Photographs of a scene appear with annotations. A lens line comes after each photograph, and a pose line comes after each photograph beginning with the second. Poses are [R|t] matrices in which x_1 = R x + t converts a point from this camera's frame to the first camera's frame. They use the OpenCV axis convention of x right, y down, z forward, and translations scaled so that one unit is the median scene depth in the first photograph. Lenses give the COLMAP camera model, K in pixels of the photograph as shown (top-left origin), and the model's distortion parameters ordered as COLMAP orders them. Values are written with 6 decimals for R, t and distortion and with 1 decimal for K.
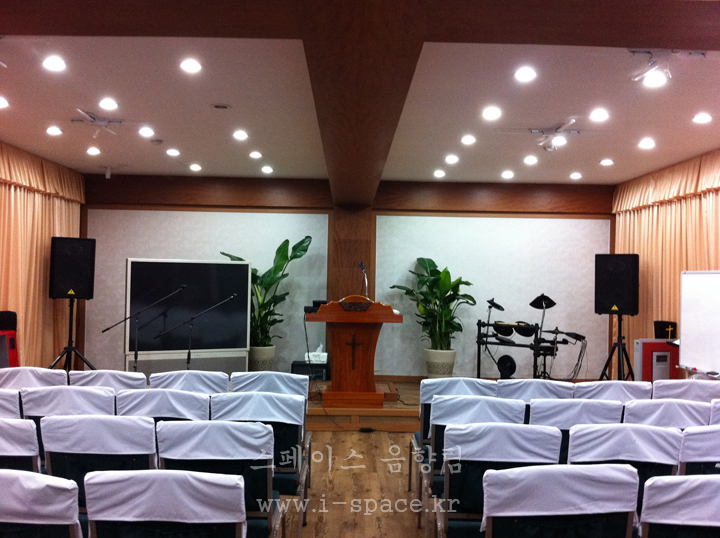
lens RADIAL K [[675.2, 0, 360.0], [0, 675.2, 269.0], [0, 0, 1]] dist [0.086715, -0.247336]
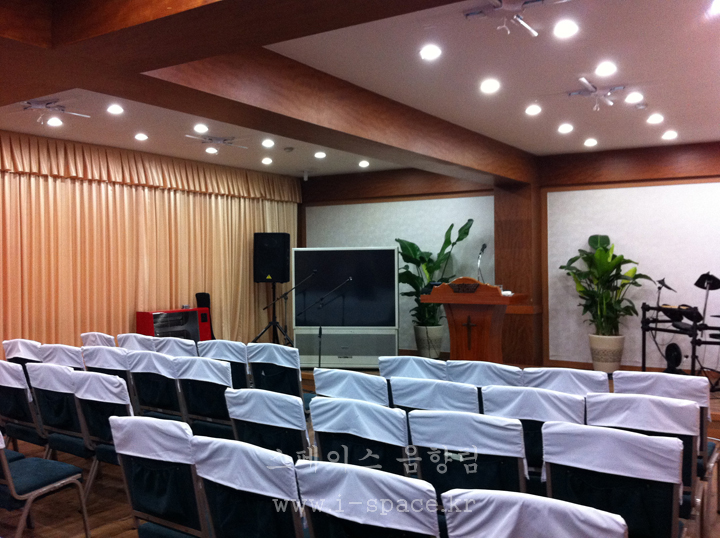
lens RADIAL K [[675.2, 0, 360.0], [0, 675.2, 269.0], [0, 0, 1]] dist [0.086715, -0.247336]
pose [[0.847179, -0.019075, -0.530965, 0.352242], [0.032281, 0.999357, 0.015605, 0.005323], [0.530326, -0.030361, 0.847250, 0.052579]]
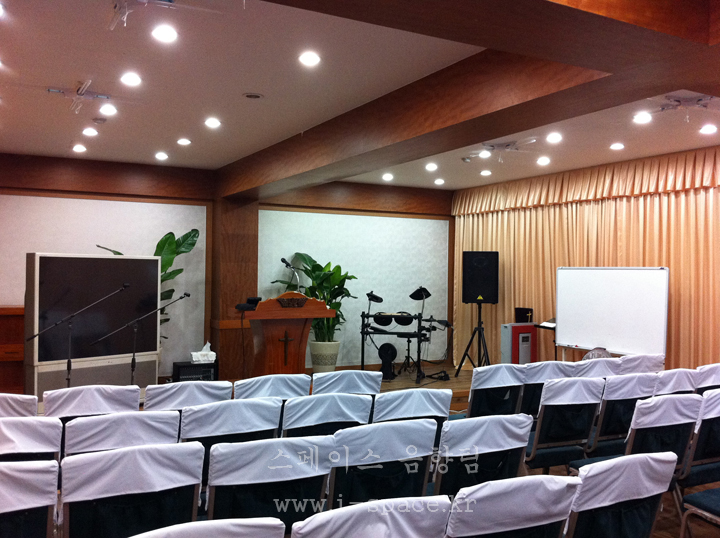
lens RADIAL K [[675.2, 0, 360.0], [0, 675.2, 269.0], [0, 0, 1]] dist [0.086715, -0.247336]
pose [[0.893251, -0.003818, 0.449542, -0.323413], [-0.002887, 0.999895, 0.014228, -0.007760], [-0.449549, -0.014007, 0.893146, 0.054026]]
